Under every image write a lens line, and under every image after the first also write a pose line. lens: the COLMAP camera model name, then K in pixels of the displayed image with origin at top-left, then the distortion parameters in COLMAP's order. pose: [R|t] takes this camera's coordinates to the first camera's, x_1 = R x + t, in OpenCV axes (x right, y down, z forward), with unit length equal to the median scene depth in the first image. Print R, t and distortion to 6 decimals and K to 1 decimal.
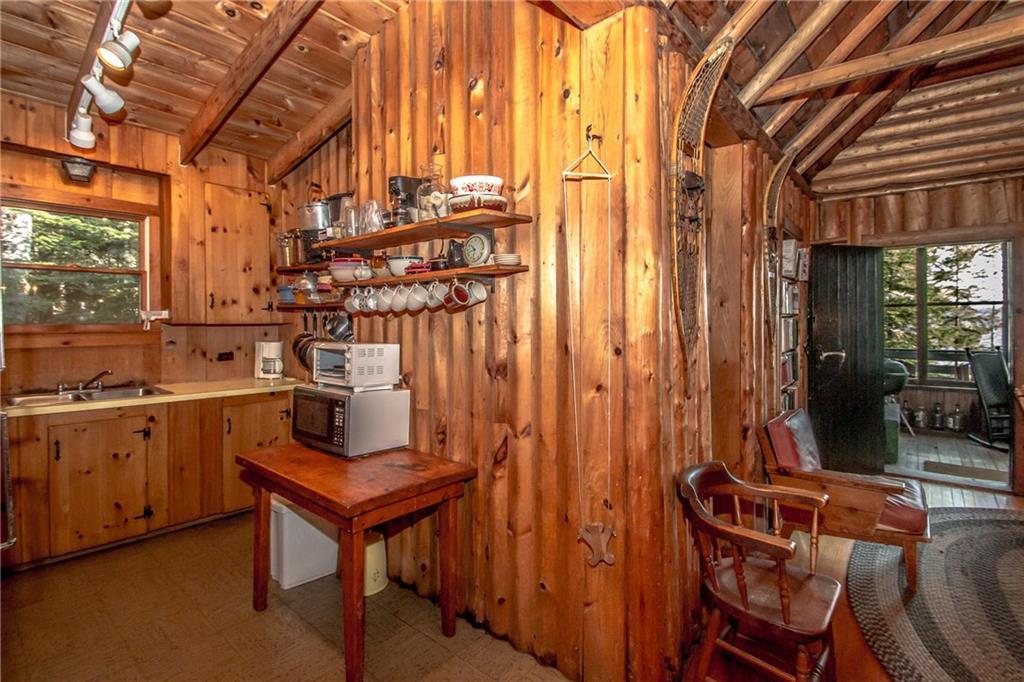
lens RADIAL K [[506.1, 0, 512.3], [0, 506.1, 319.2], [0, 0, 1]] dist [-0.002351, -0.001399]
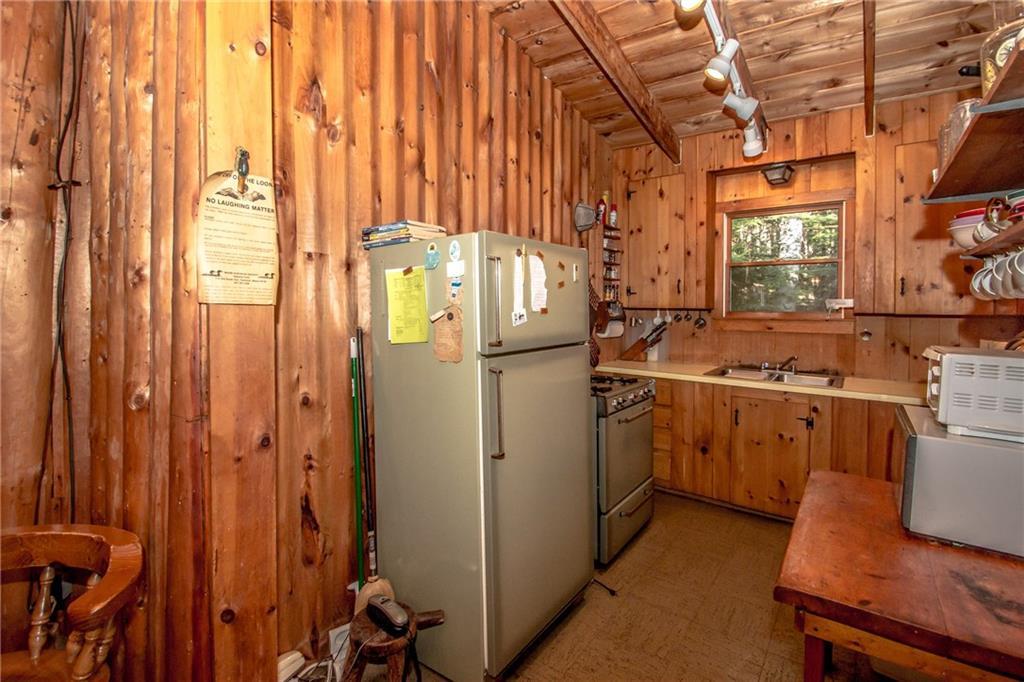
lens RADIAL K [[483.3, 0, 512.0], [0, 483.3, 311.0], [0, 0, 1]] dist [-0.000187, -0.000132]
pose [[0.062870, 0.014789, -0.997912, 0.172176], [-0.002395, 0.999890, 0.014667, -0.006358], [0.998019, 0.001468, 0.062899, 0.332548]]
